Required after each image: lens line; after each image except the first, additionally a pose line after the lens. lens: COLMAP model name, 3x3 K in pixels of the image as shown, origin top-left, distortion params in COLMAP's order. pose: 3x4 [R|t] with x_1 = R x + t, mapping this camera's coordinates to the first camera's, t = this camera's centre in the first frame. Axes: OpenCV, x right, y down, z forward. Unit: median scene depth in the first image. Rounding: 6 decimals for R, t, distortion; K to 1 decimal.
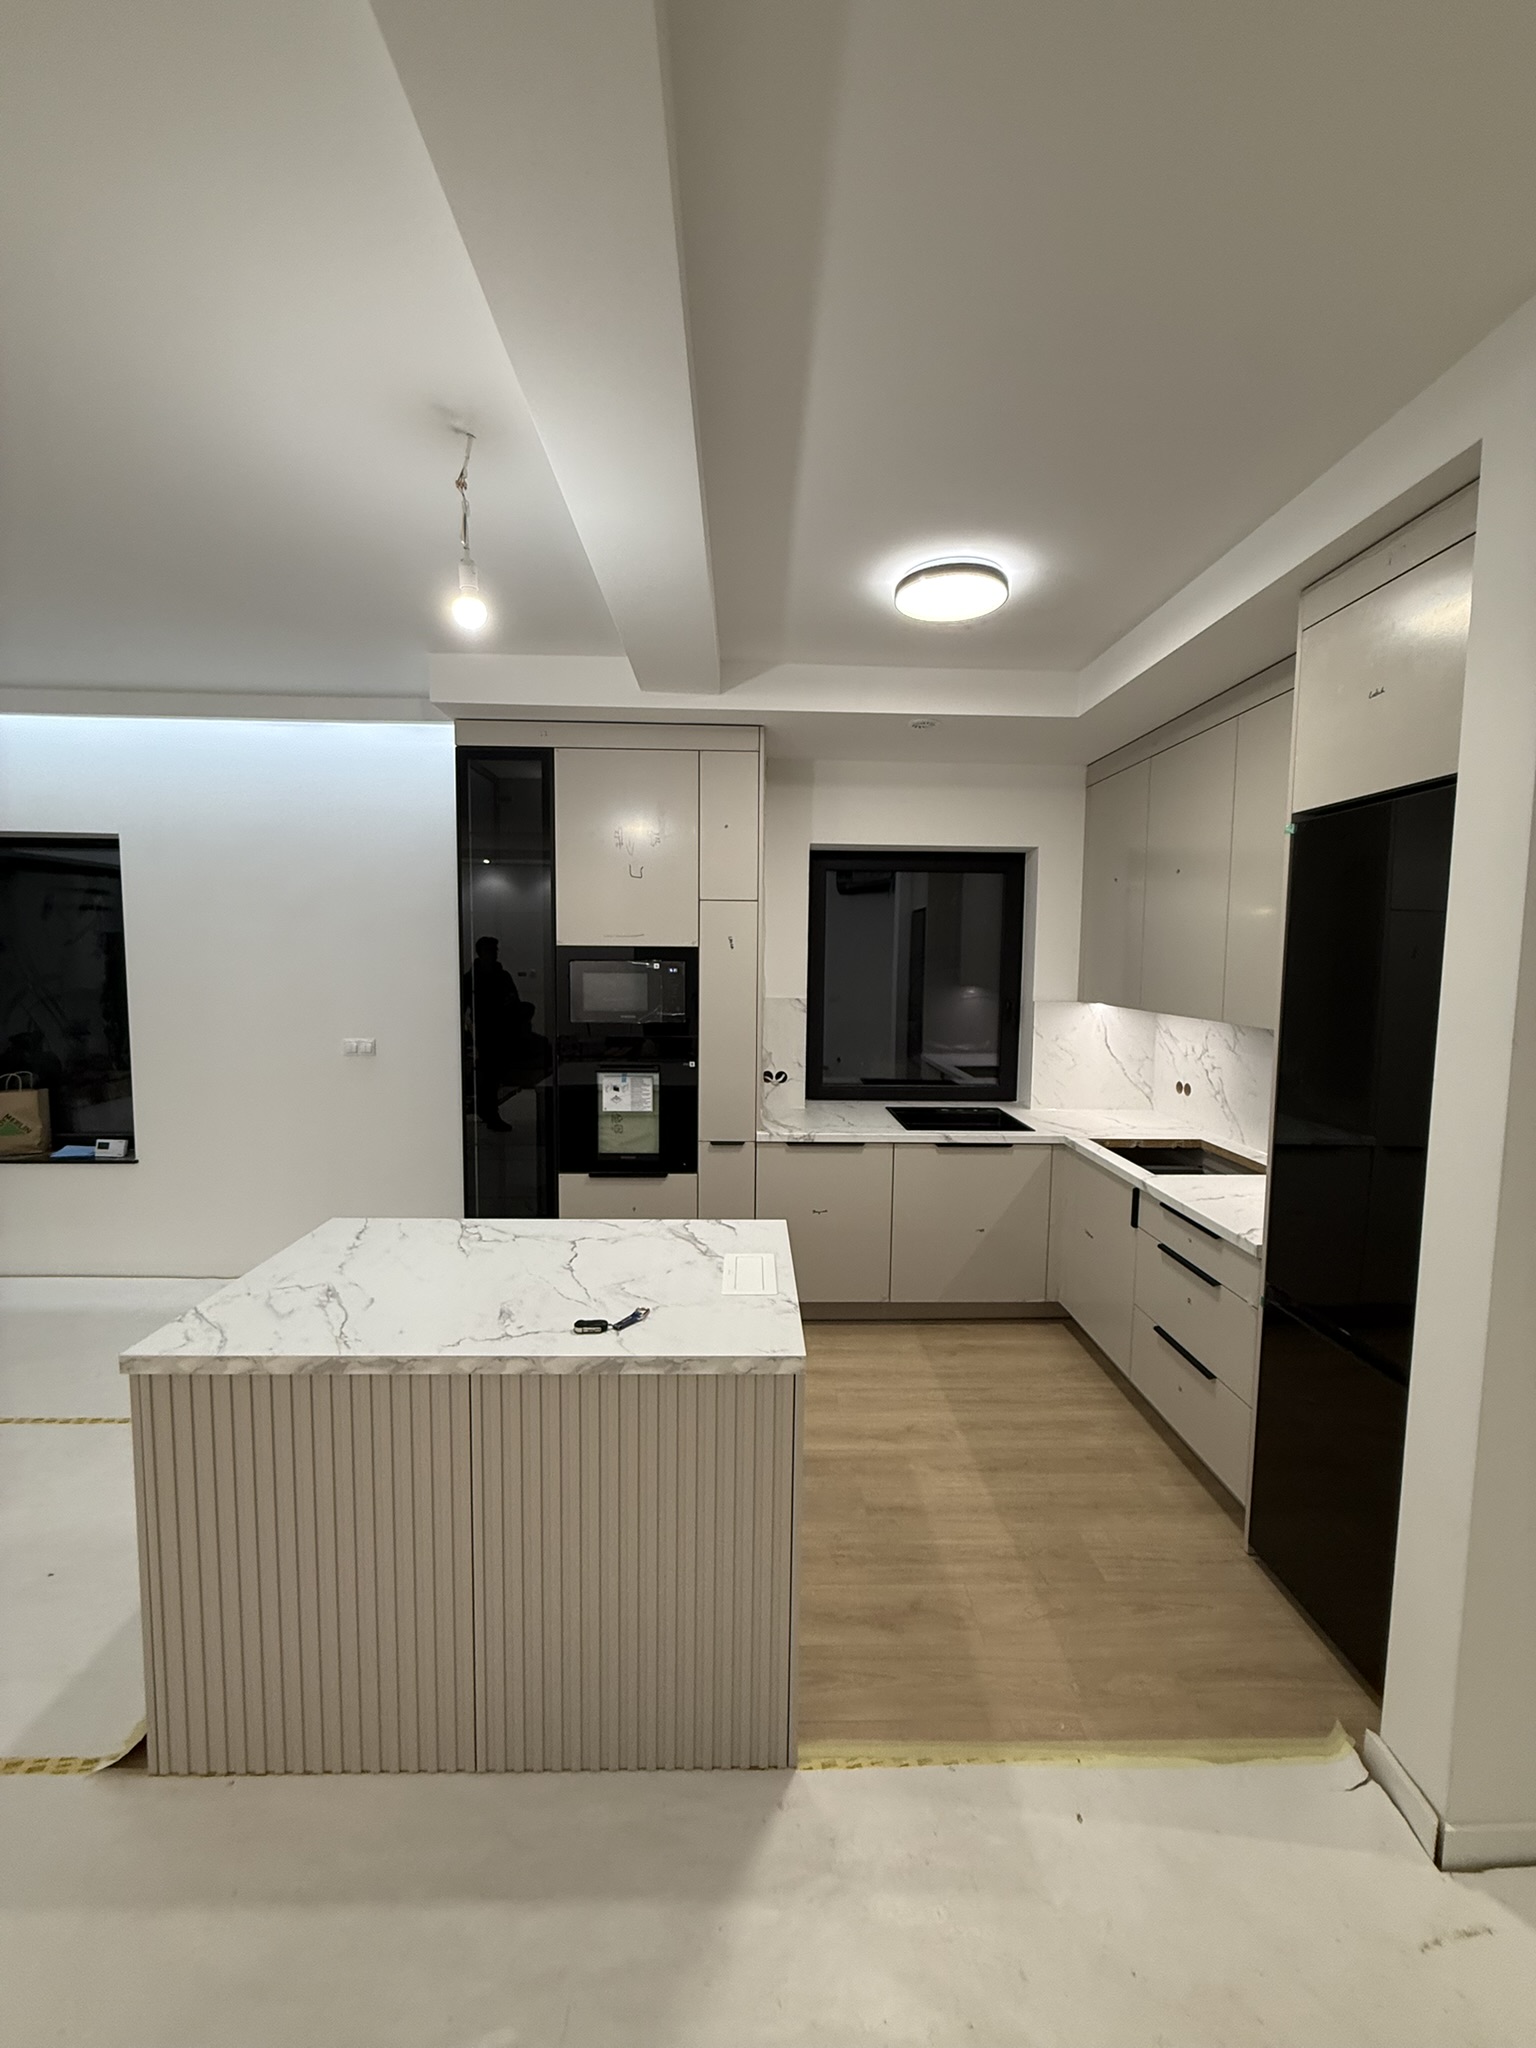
lens RADIAL K [[813.2, 0, 766.4], [0, 813.2, 1017.7], [0, 0, 1]] dist [0.000109, 0.000191]
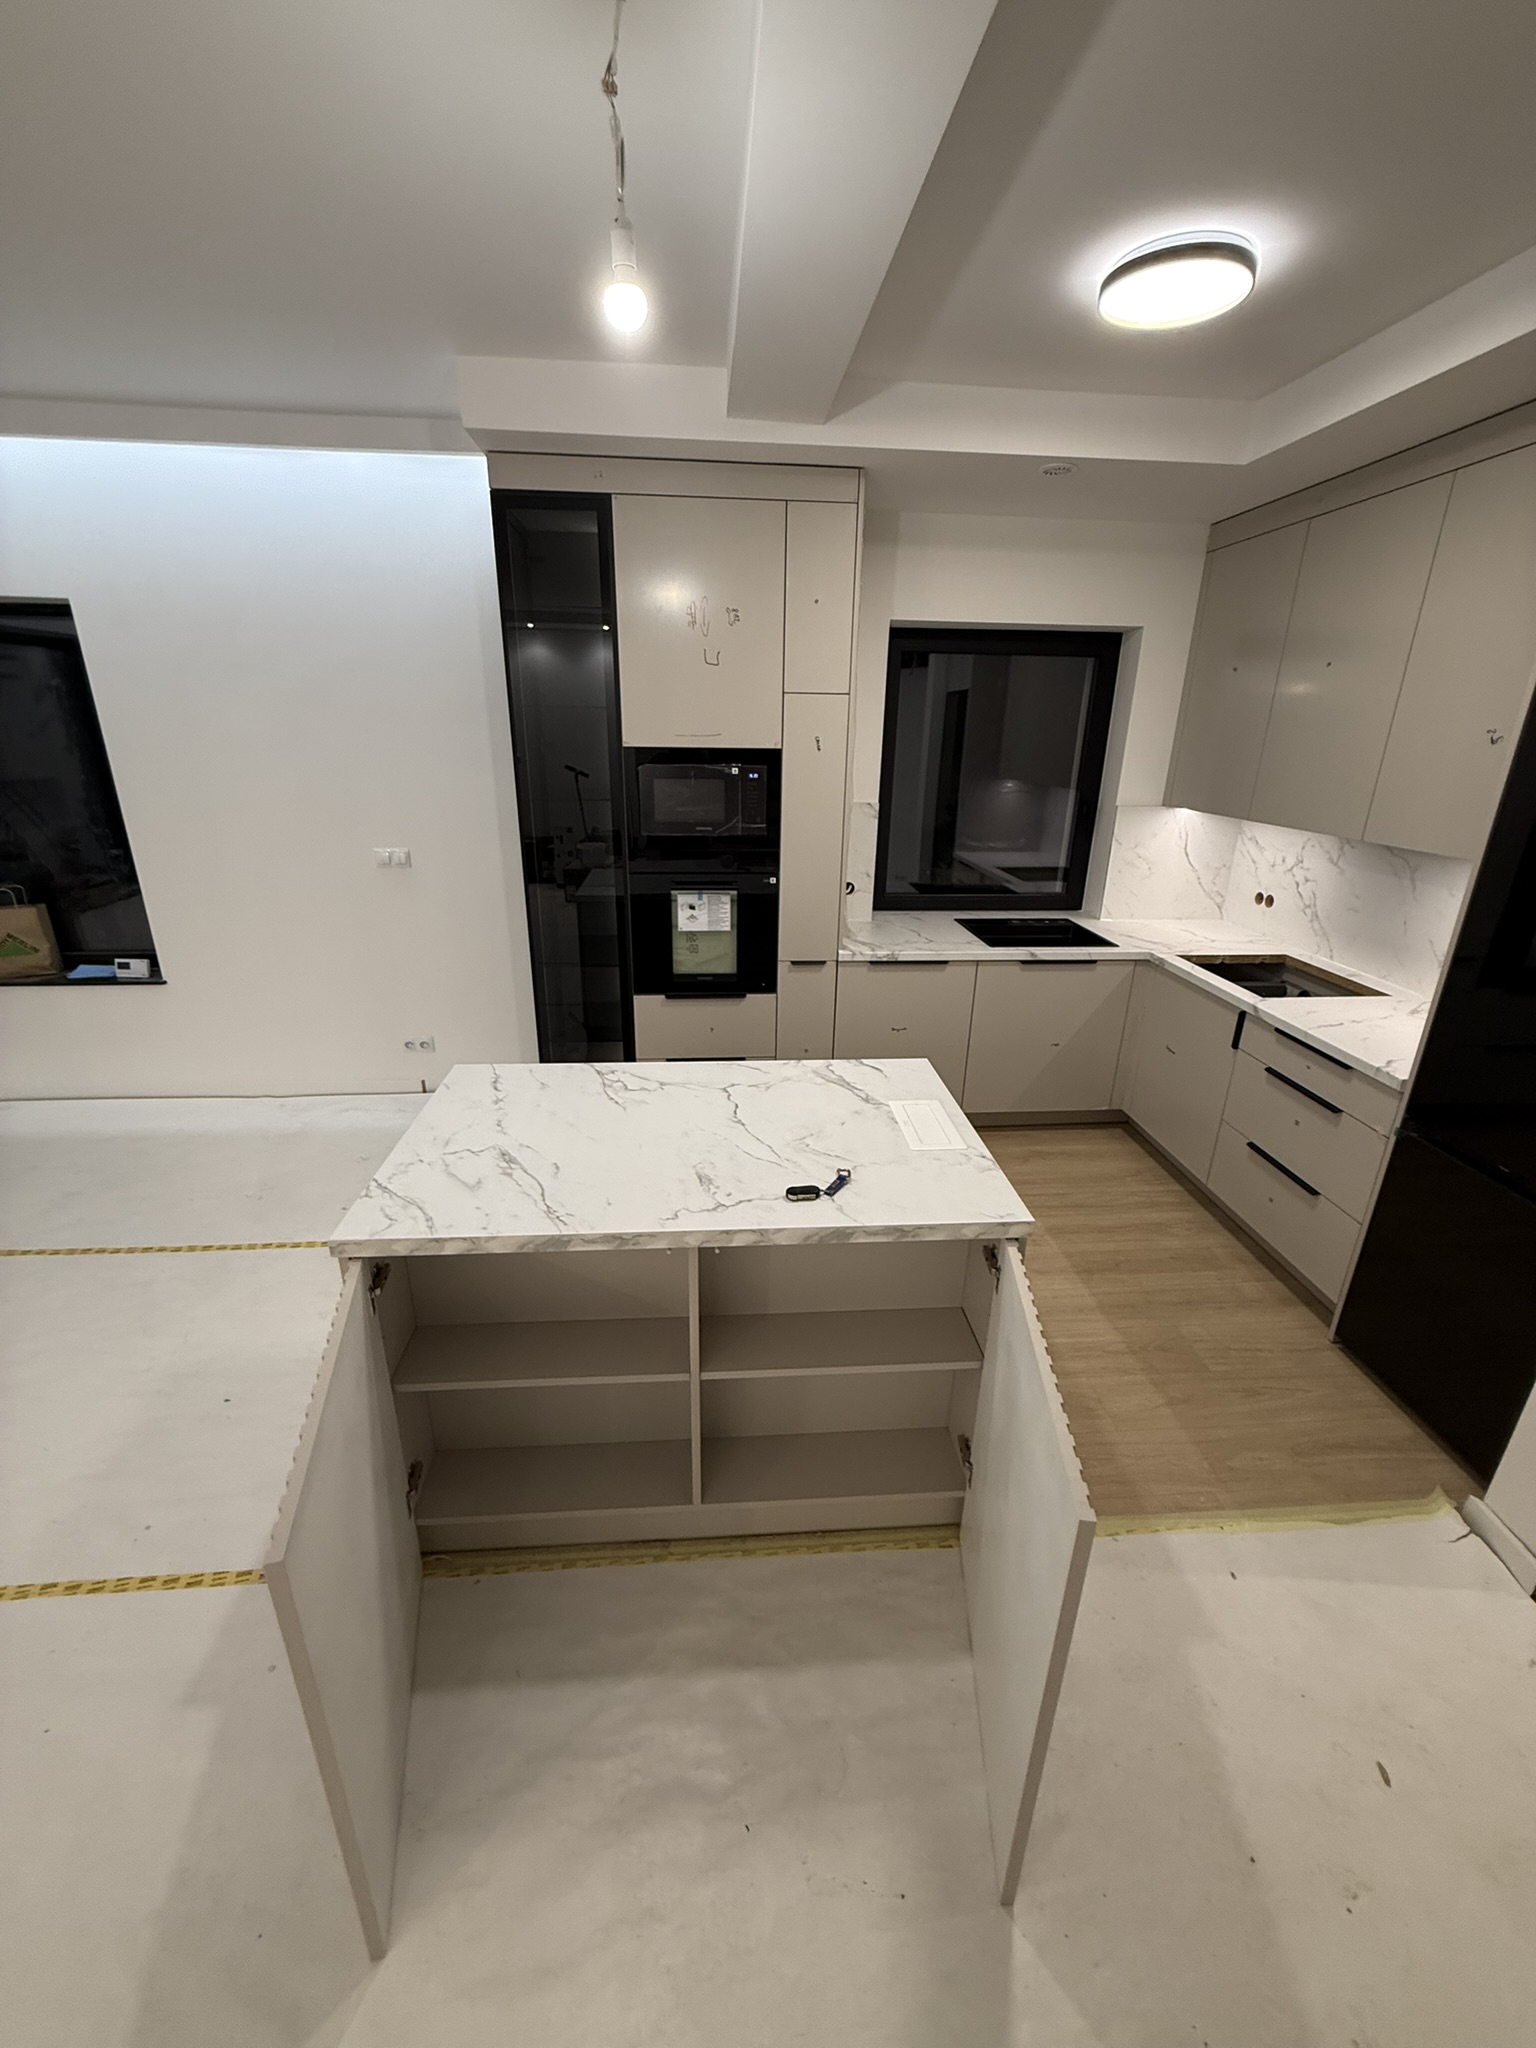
lens RADIAL K [[813.2, 0, 766.1], [0, 813.2, 1017.8], [0, 0, 1]] dist [0.000109, 0.000191]
pose [[0.998801, -0.012039, 0.047461, -0.147139], [-0.000965, 0.964274, 0.264907, -0.038207], [-0.048955, -0.264635, 0.963105, 0.059631]]
